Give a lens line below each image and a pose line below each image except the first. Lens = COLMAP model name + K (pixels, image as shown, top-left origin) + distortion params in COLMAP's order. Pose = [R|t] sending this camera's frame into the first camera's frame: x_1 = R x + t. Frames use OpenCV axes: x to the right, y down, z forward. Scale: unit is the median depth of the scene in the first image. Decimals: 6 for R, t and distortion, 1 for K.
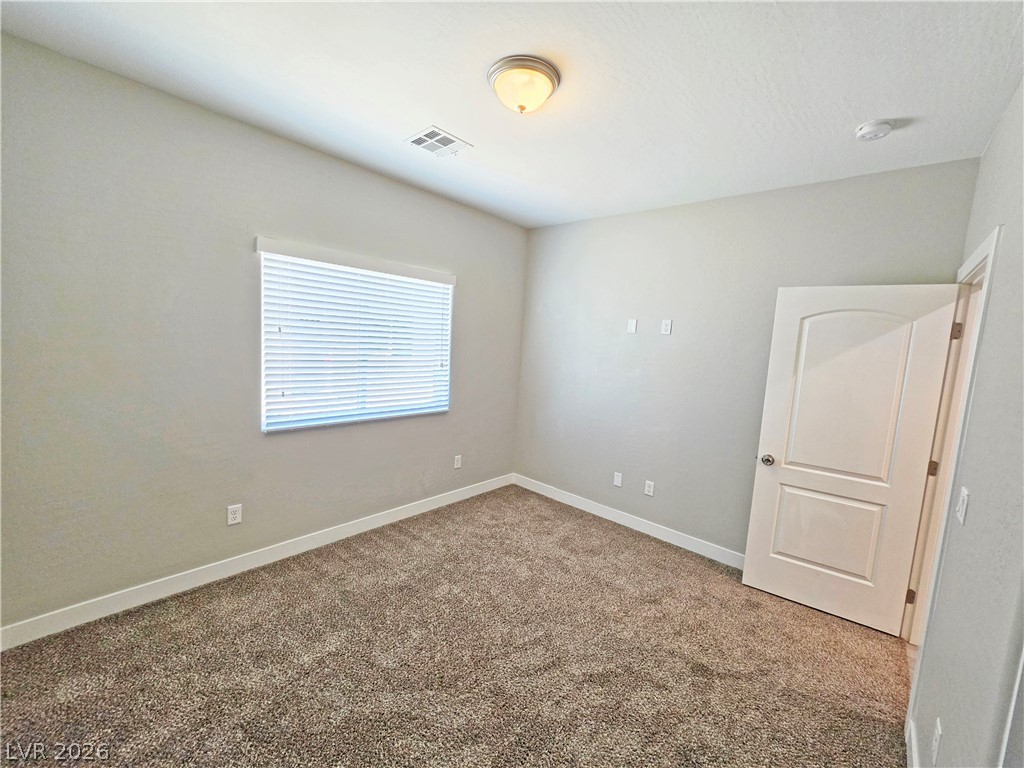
lens RADIAL K [[409.8, 0, 512.3], [0, 409.8, 379.1], [0, 0, 1]] dist [-0.003779, 0.001304]
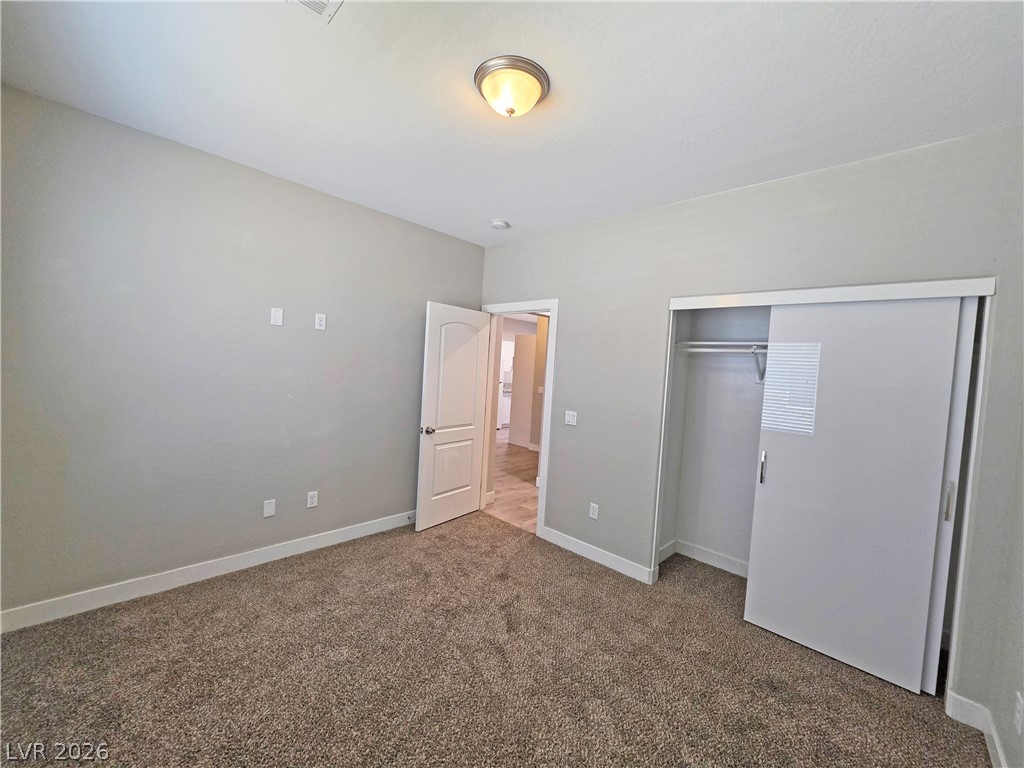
lens RADIAL K [[409.8, 0, 508.9], [0, 409.8, 382.0], [0, 0, 1]] dist [-0.003779, 0.001304]
pose [[0.046705, -0.100769, 0.993813, -0.638655], [0.045531, 0.994079, 0.098656, -0.074482], [-0.997871, 0.040642, 0.051017, 0.631811]]
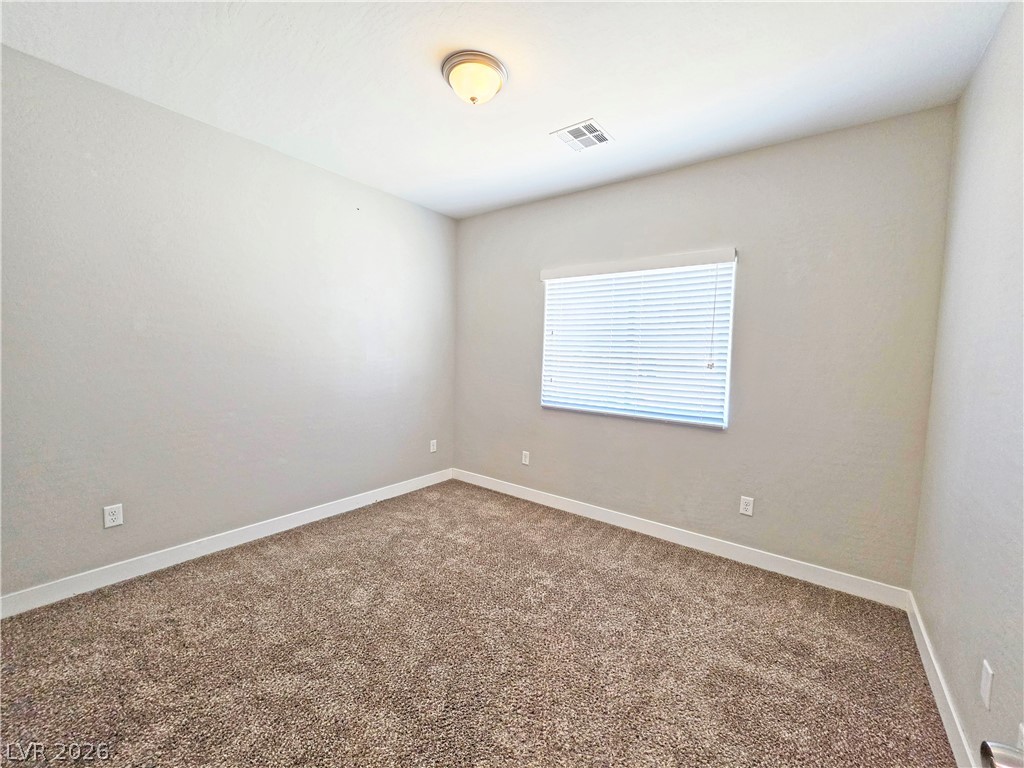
lens RADIAL K [[409.8, 0, 520.1], [0, 409.8, 378.2], [0, 0, 1]] dist [-0.003779, 0.001304]
pose [[0.102288, -0.002413, -0.994752, 0.730698], [-0.127523, 0.991714, -0.015518, 0.061878], [0.986547, 0.128441, 0.101133, 0.713736]]
